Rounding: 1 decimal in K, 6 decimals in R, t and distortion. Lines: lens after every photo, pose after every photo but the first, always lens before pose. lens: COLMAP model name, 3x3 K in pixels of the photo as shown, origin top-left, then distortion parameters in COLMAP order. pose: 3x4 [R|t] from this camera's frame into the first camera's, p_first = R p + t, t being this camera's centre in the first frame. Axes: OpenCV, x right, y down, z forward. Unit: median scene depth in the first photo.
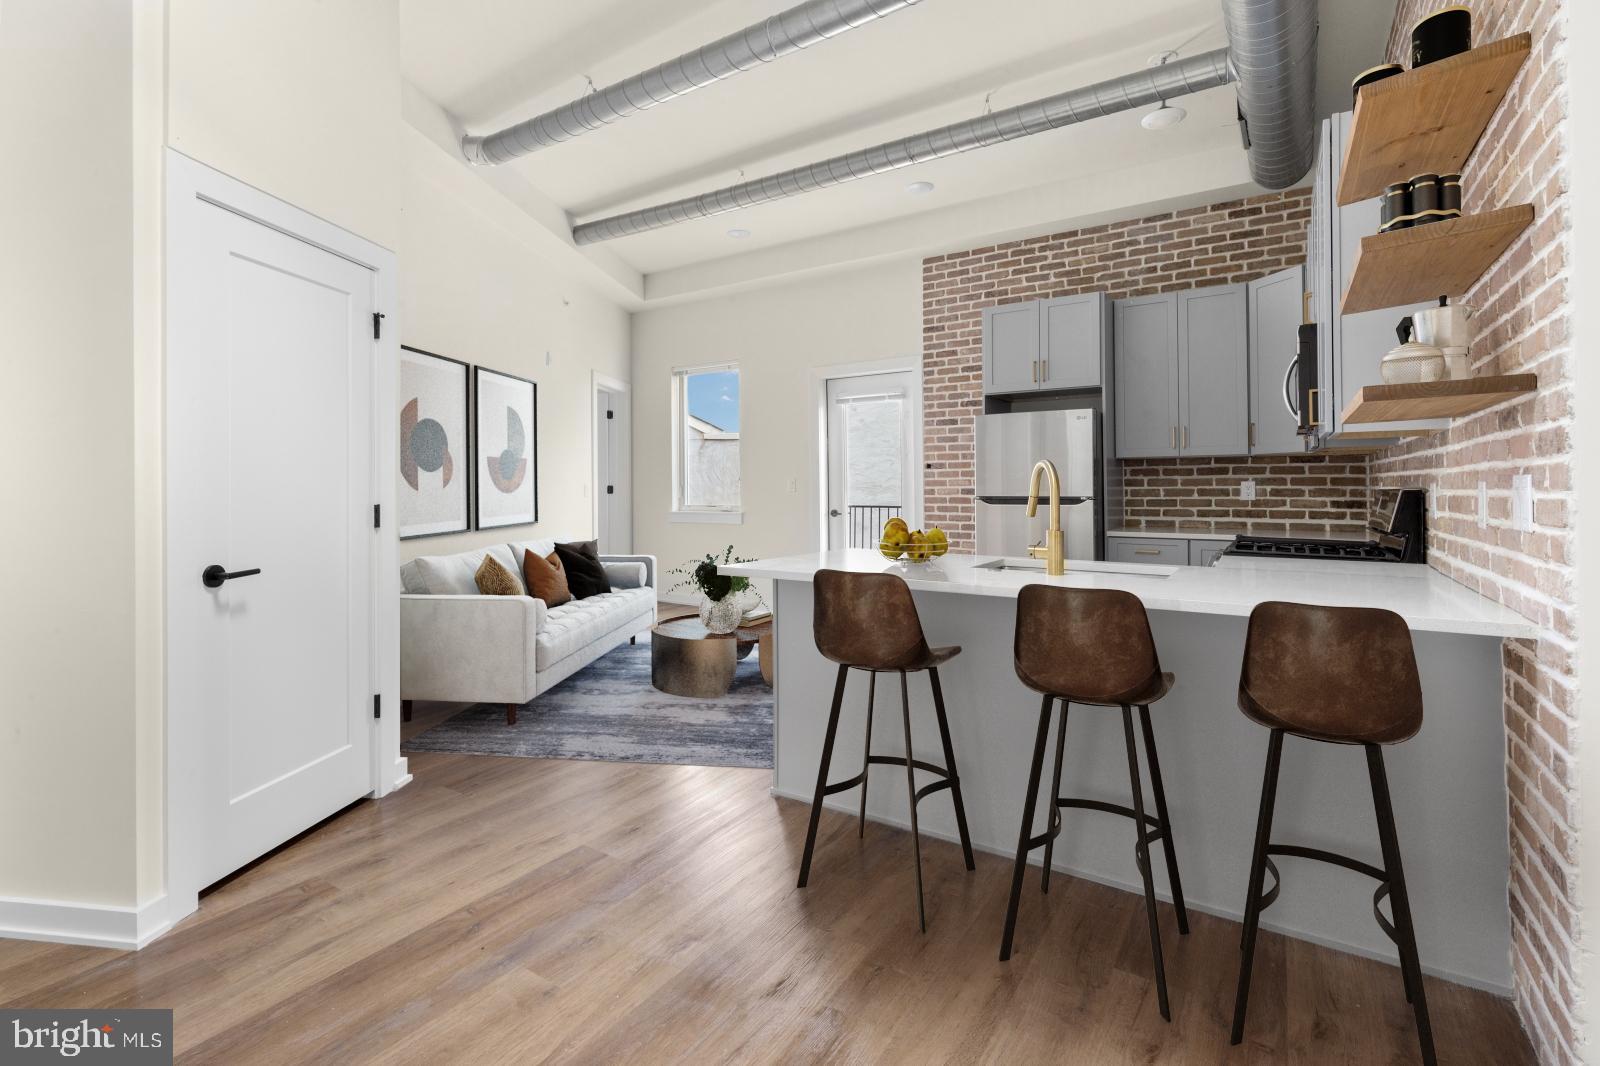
lens RADIAL K [[740.1, 0, 786.9], [0, 740.1, 473.5], [0, 0, 1]] dist [0.000216, -0.000188]
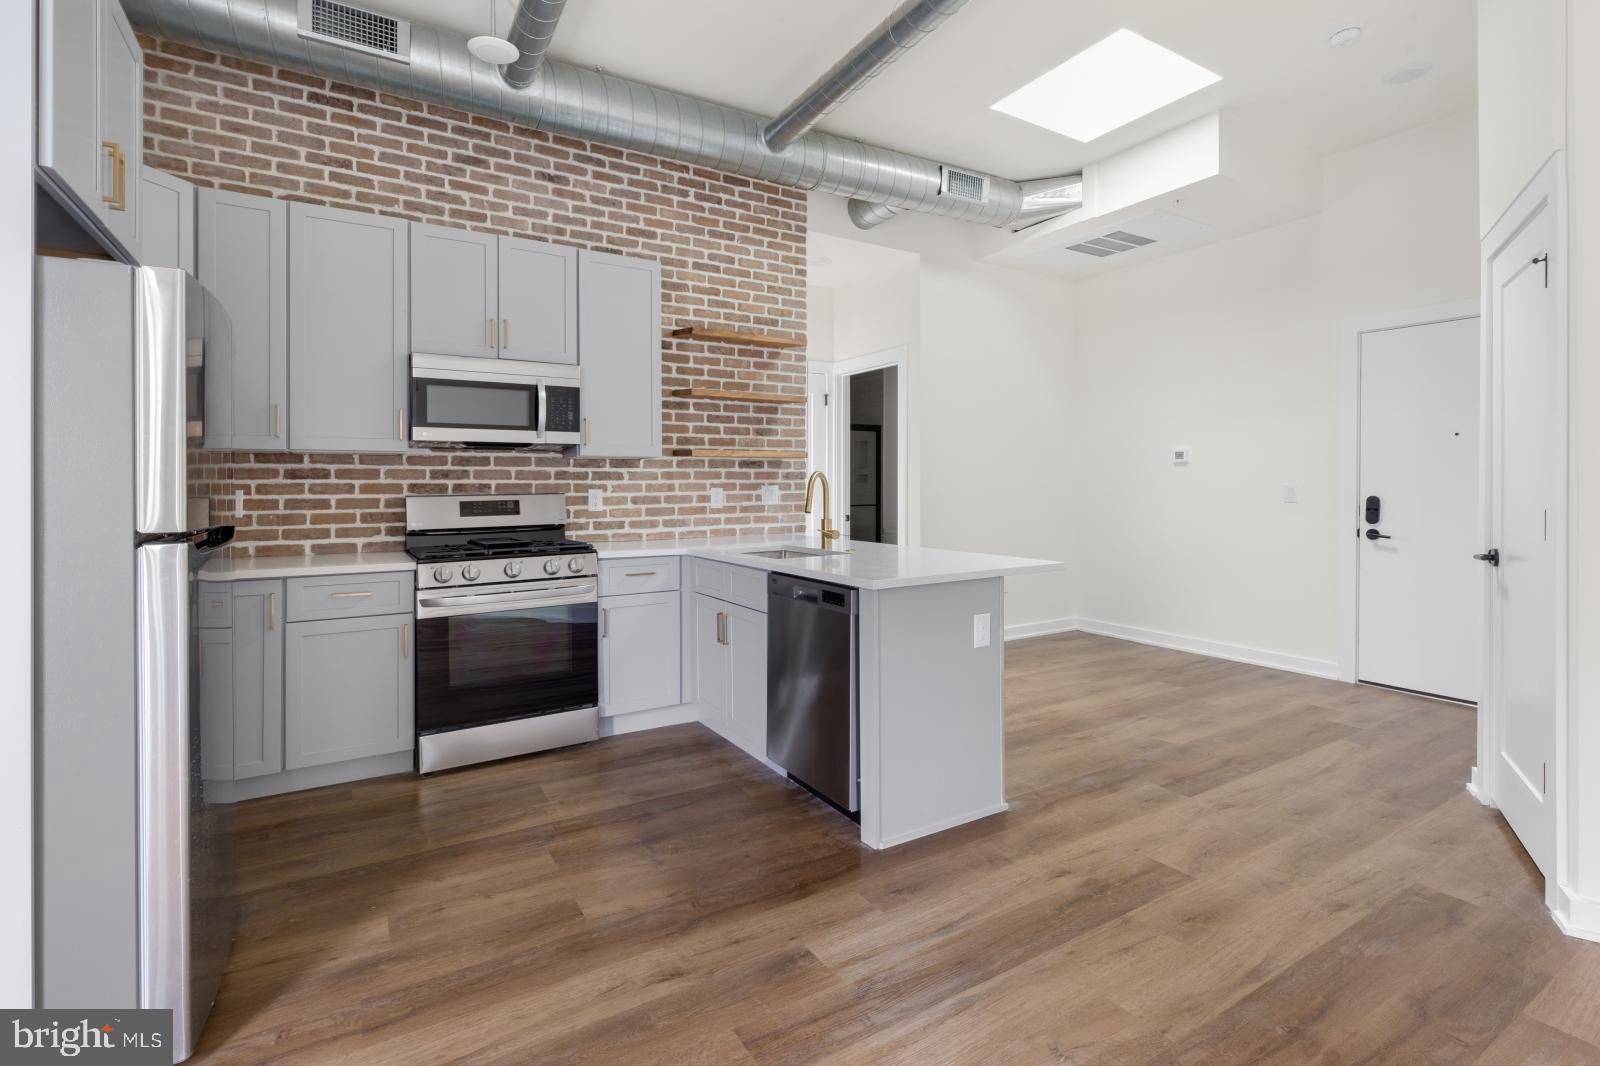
lens RADIAL K [[740.2, 0, 786.0], [0, 740.2, 490.5], [0, 0, 1]] dist [-0.001628, -0.000143]
pose [[-0.901602, 0.004541, 0.432544, -0.094973], [0.000055, 0.999946, -0.010384, 0.015046], [-0.432567, -0.009338, -0.901553, 1.054440]]
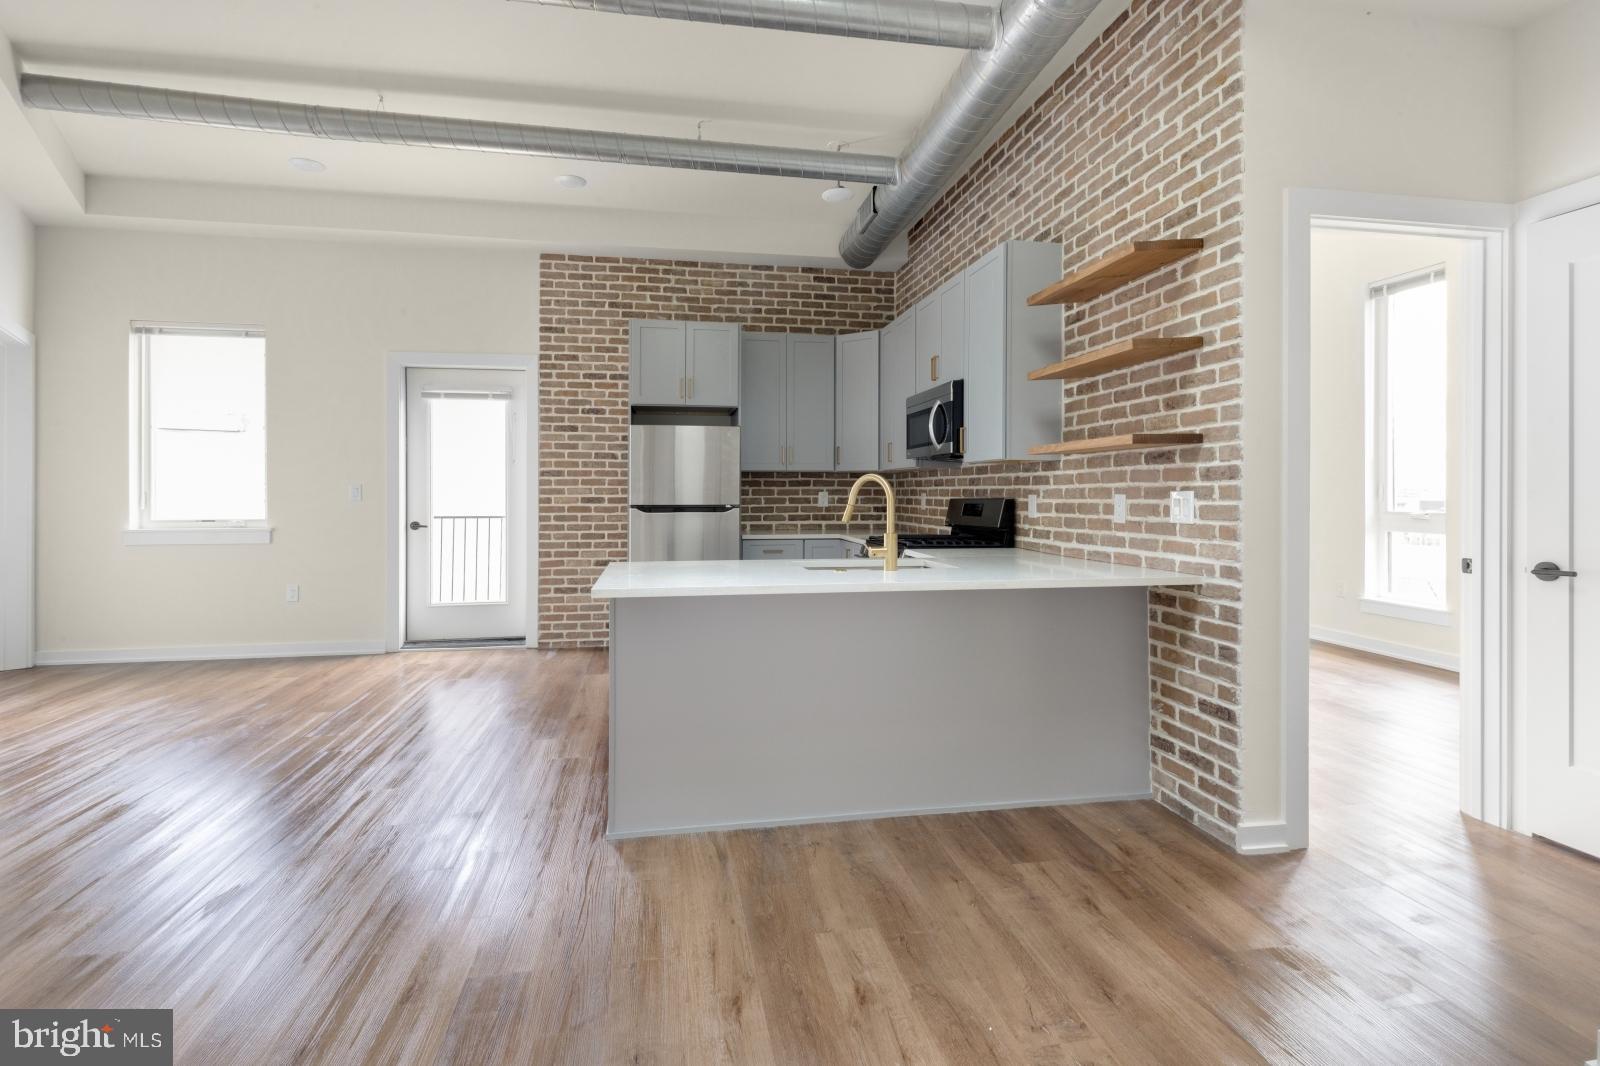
lens RADIAL K [[731.1, 0, 786.9], [0, 731.1, 490.8], [0, 0, 1]] dist [0.000599, -0.000080]
pose [[0.725799, 0.008091, 0.687860, -0.249766], [-0.016756, 0.999842, 0.005920, 0.001978], [-0.687703, -0.015823, 0.725820, 0.115065]]
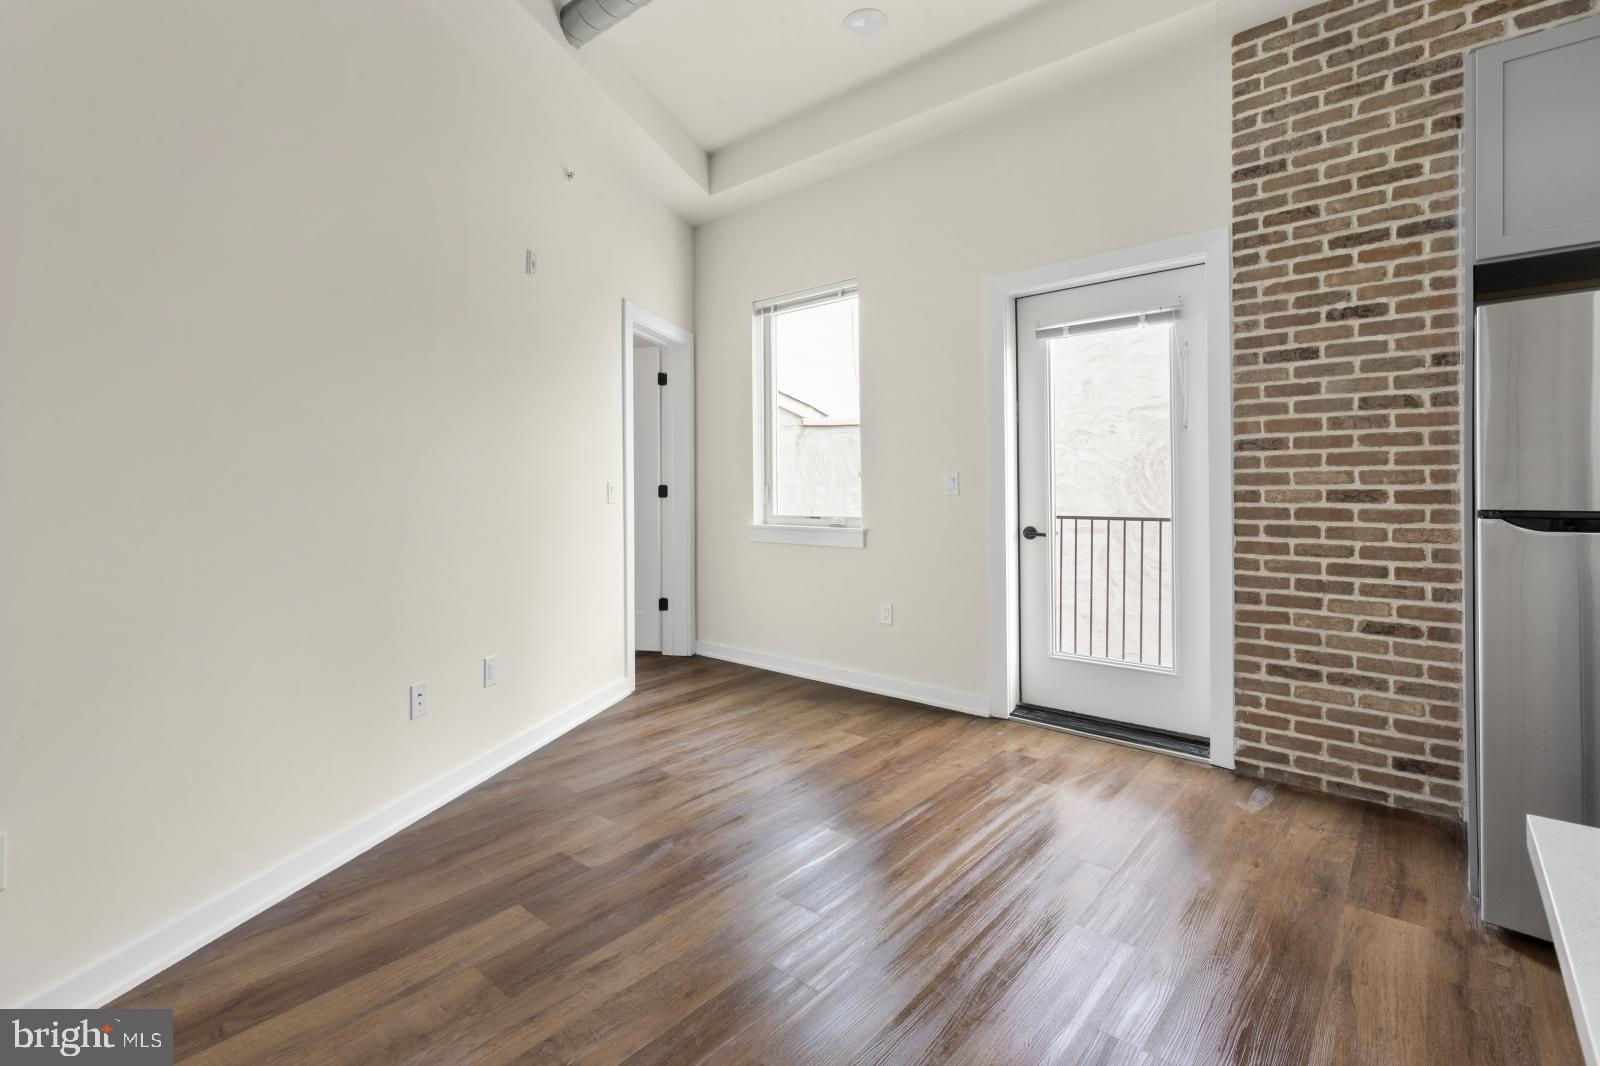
lens RADIAL K [[739.9, 0, 788.9], [0, 739.9, 485.8], [0, 0, 1]] dist [0.003717, 0.000104]
pose [[0.990920, -0.001550, -0.134443, -0.053464], [0.003916, 0.999842, 0.017340, 0.008585], [0.134395, -0.017709, 0.990770, 0.500540]]
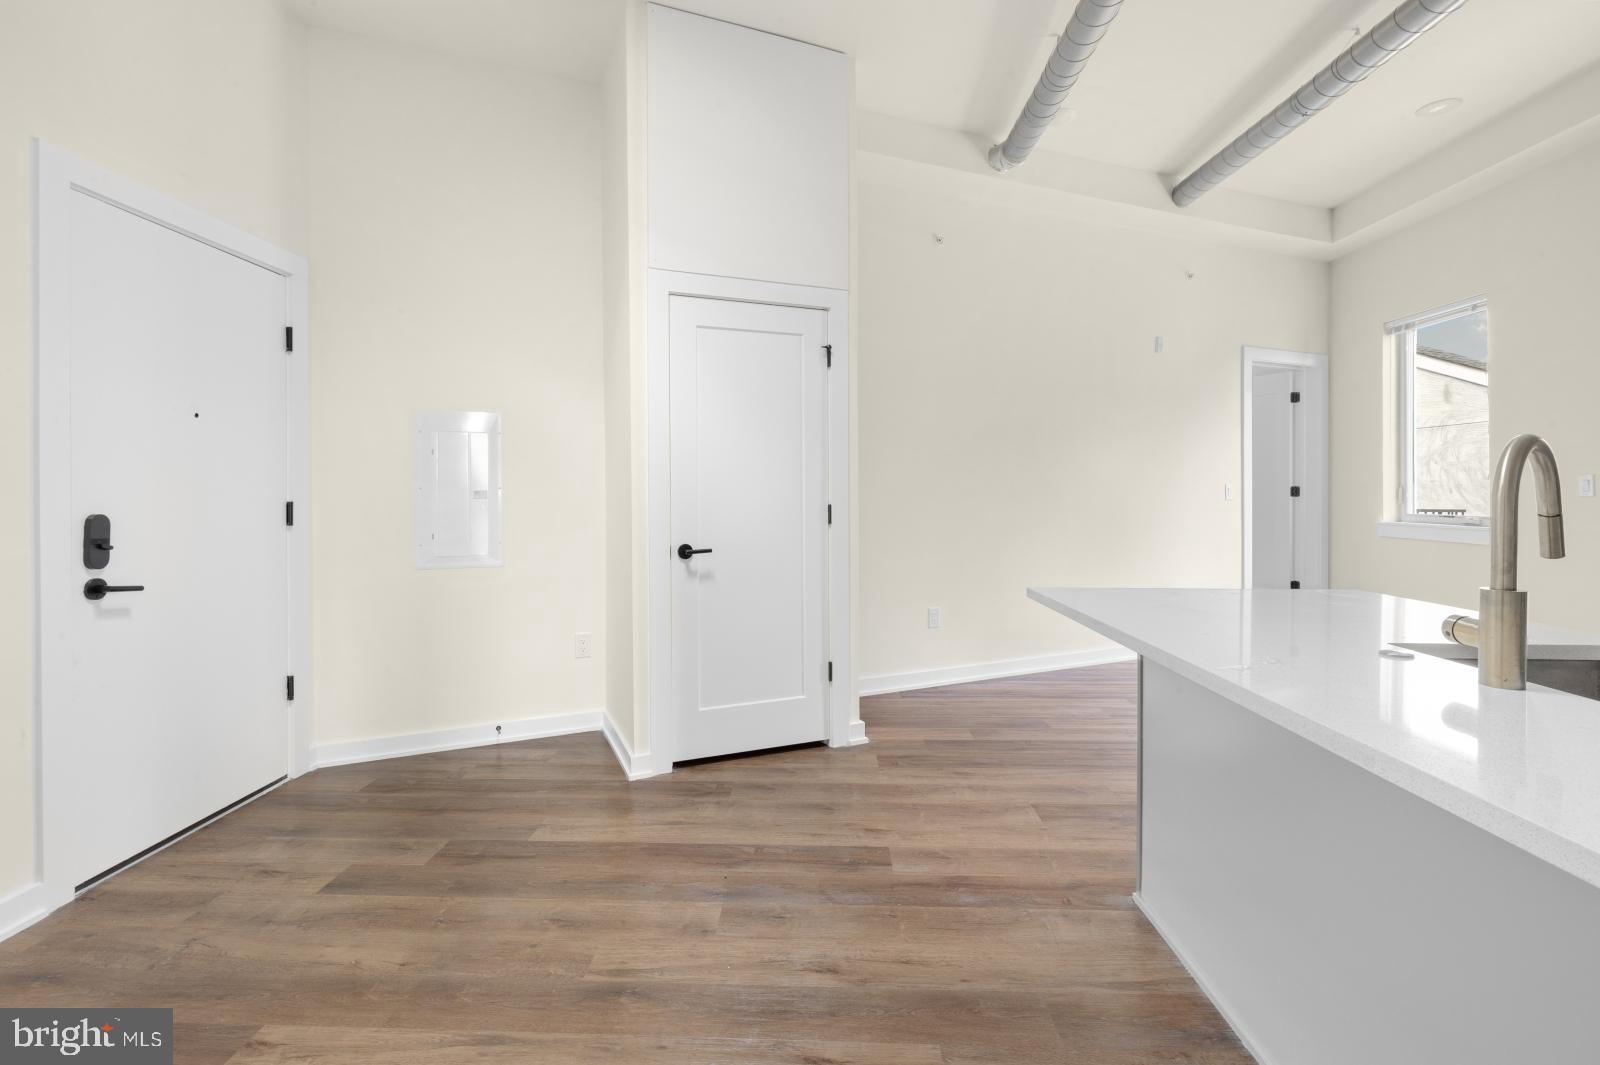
lens RADIAL K [[740.2, 0, 786.0], [0, 740.2, 490.0], [0, 0, 1]] dist [-0.001628, -0.000143]
pose [[0.510052, 0.003703, -0.860136, 0.234113], [0.016693, 0.999760, 0.014203, -0.000021], [0.859982, -0.021603, 0.509867, 0.171882]]
